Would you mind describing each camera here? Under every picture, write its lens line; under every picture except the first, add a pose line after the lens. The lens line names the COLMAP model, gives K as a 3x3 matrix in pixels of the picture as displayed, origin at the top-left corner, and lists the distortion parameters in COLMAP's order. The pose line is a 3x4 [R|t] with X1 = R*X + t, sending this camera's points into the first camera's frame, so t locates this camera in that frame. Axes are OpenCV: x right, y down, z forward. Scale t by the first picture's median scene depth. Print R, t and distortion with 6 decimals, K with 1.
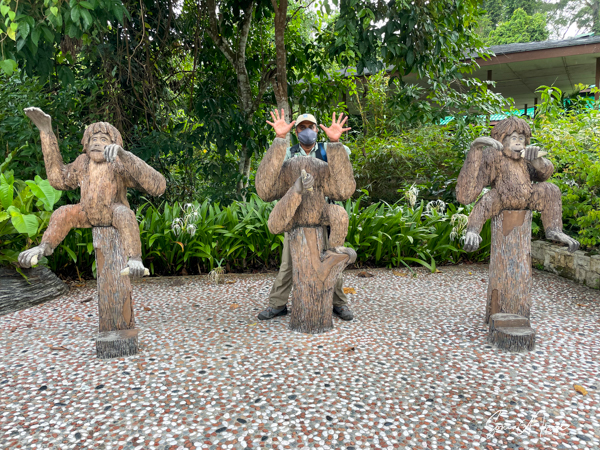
lens RADIAL K [[446.6, 0, 300.7], [0, 446.6, 217.4], [0, 0, 1]] dist [0.100721, -0.122403]
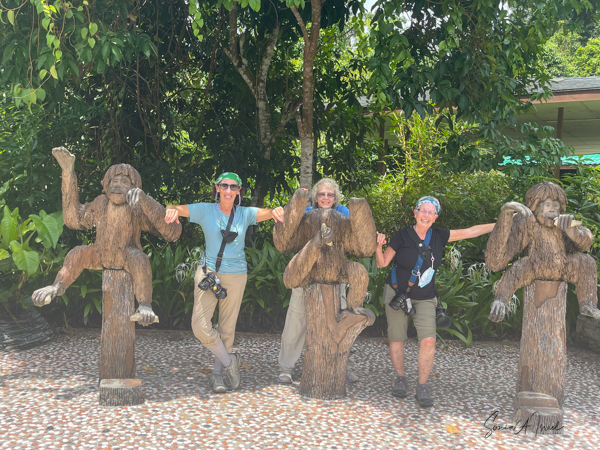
lens RADIAL K [[590.7, 0, 300.0], [0, 590.7, 225.0], [0, 0, 1]] dist [0.079270, -0.115295]
pose [[0.997266, 0.062105, -0.040037, 0.005138], [-0.064972, 0.995080, -0.074794, -0.004726], [0.035195, 0.077191, 0.996395, -0.244403]]
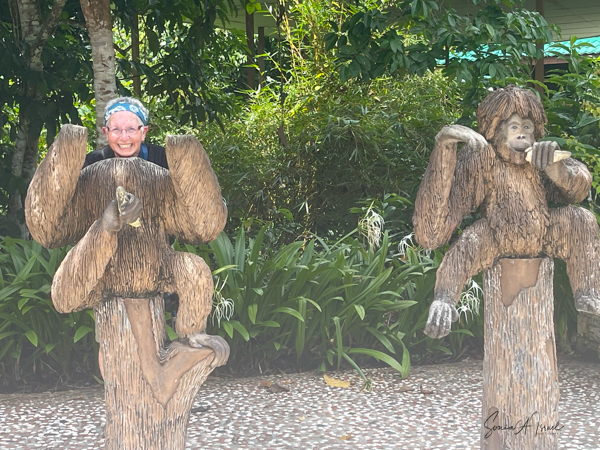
lens RADIAL K [[1005.7, 0, 296.5], [0, 1005.7, 224.3], [0, 0, 1]] dist [0.151730, -0.485360]
pose [[0.992552, -0.010806, 0.121345, 0.059567], [0.014916, 0.999344, -0.033015, -0.019909], [-0.120909, 0.034579, 0.992061, -0.159746]]
